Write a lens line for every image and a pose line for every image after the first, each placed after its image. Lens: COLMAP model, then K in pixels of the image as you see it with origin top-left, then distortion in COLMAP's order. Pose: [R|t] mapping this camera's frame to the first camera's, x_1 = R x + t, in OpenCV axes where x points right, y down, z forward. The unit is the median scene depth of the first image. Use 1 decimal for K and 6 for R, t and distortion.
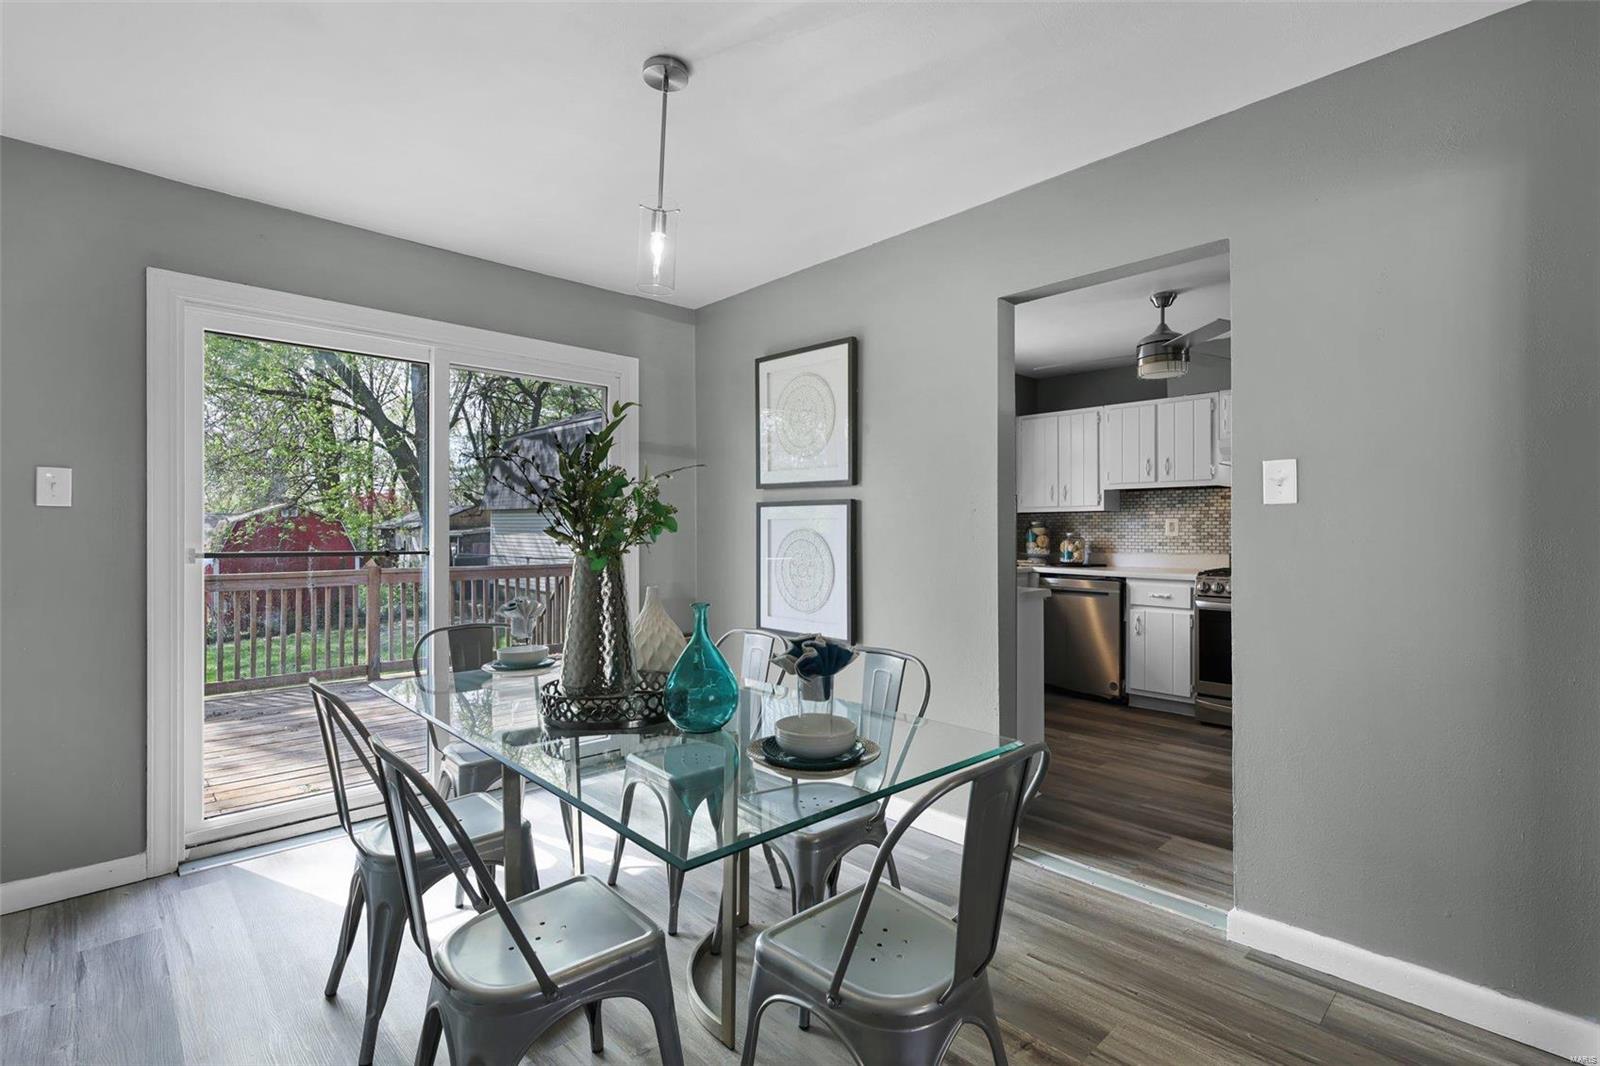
lens RADIAL K [[743.9, 0, 807.4], [0, 743.9, 531.6], [0, 0, 1]] dist [0.000302, -0.000411]
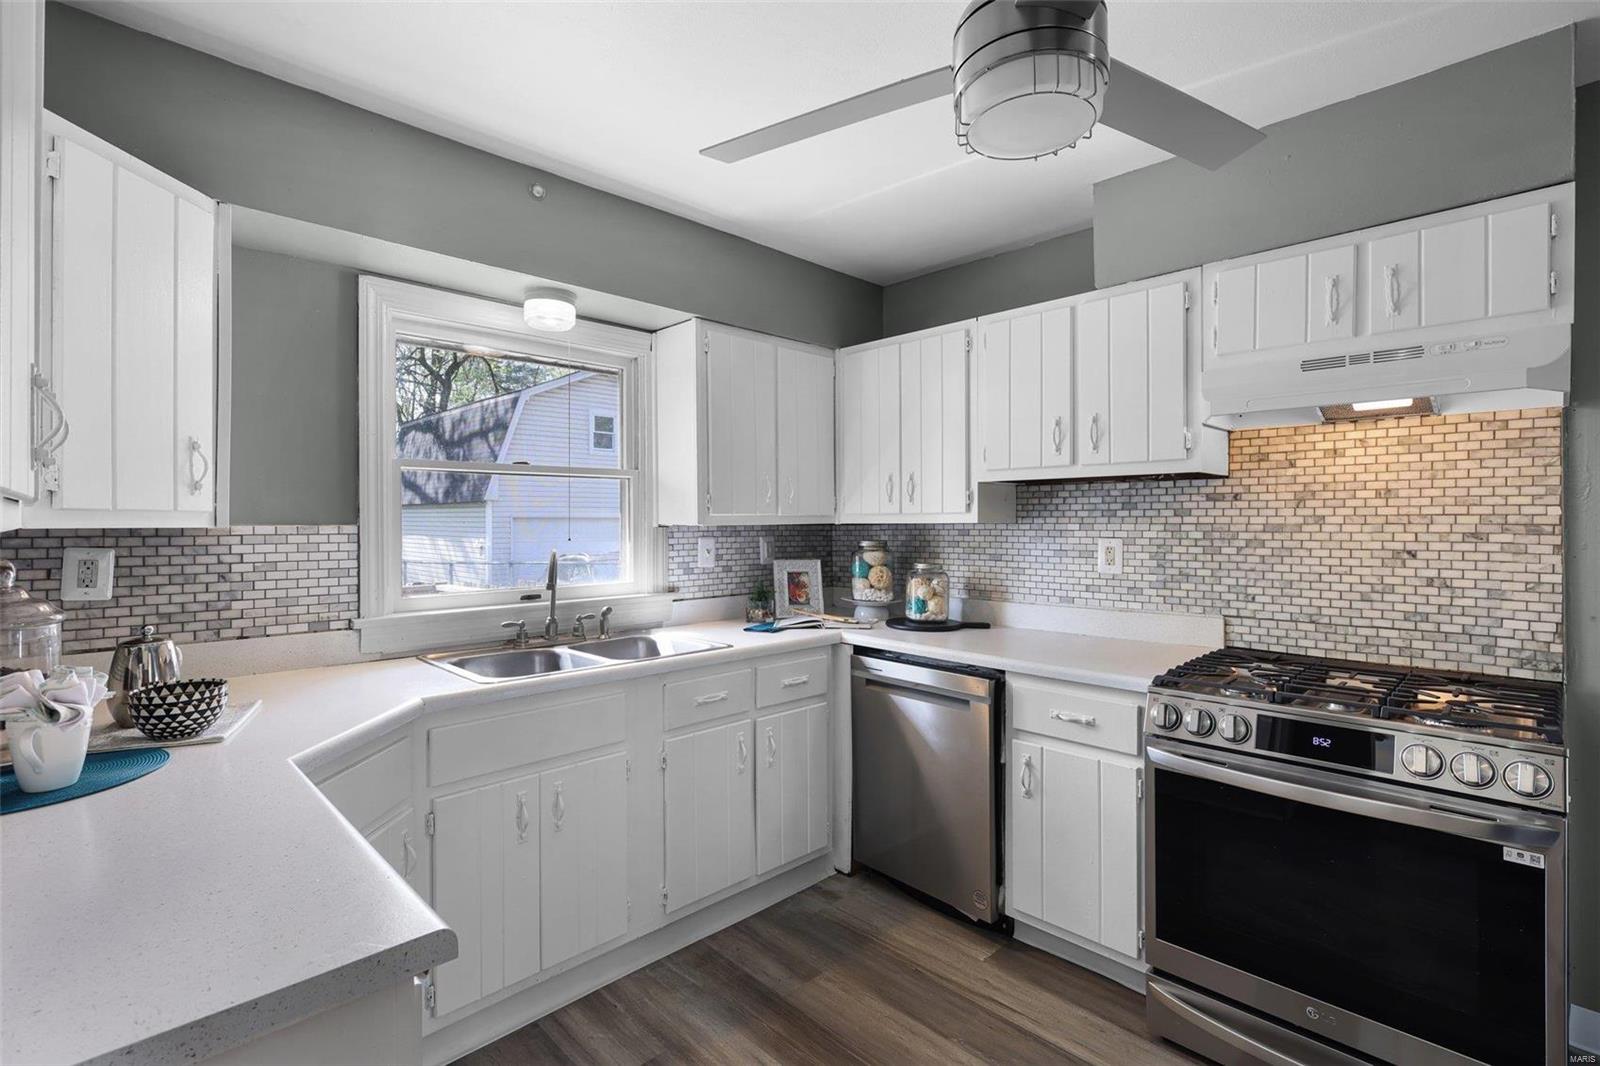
lens RADIAL K [[743.9, 0, 792.3], [0, 743.9, 526.0], [0, 0, 1]] dist [0.000302, -0.000411]
pose [[0.999962, -0.006464, -0.005920, 0.273976], [0.006493, 0.999967, 0.004853, -0.029398], [0.005889, -0.004891, 0.999971, 0.488647]]
